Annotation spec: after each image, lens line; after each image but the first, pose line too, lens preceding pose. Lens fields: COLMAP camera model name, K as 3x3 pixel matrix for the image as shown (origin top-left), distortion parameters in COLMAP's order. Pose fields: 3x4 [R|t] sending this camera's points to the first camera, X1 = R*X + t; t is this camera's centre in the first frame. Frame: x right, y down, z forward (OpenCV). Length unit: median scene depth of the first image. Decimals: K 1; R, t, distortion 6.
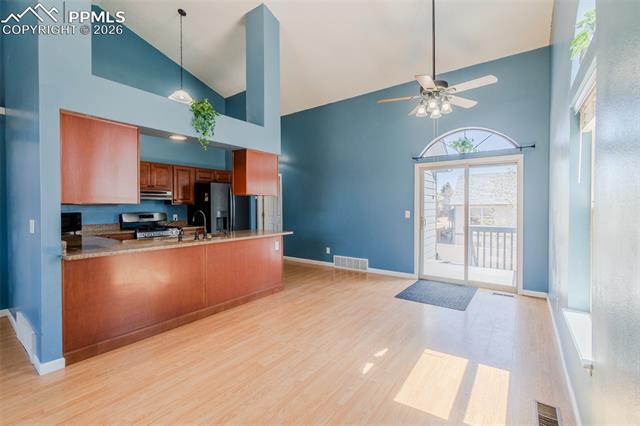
lens RADIAL K [[278.2, 0, 316.7], [0, 278.2, 210.0], [0, 0, 1]] dist [-0.001636, 0.000145]
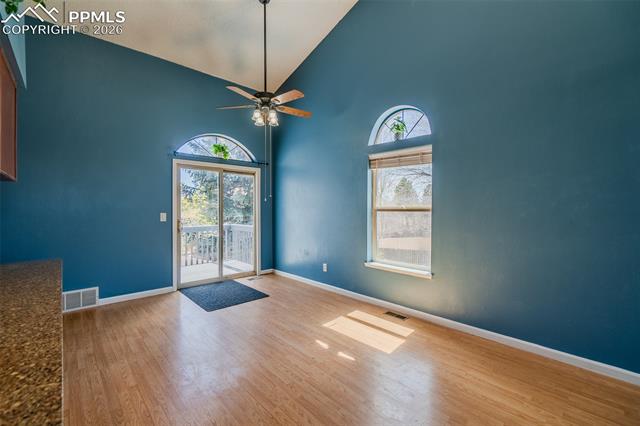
lens RADIAL K [[272.8, 0, 313.8], [0, 272.8, 209.1], [0, 0, 1]] dist [-0.002233, -0.000020]
pose [[0.192062, -0.000248, 0.981383, -0.483670], [0.011566, 0.999931, -0.002011, -0.001440], [-0.981315, 0.011737, 0.192051, 0.499500]]
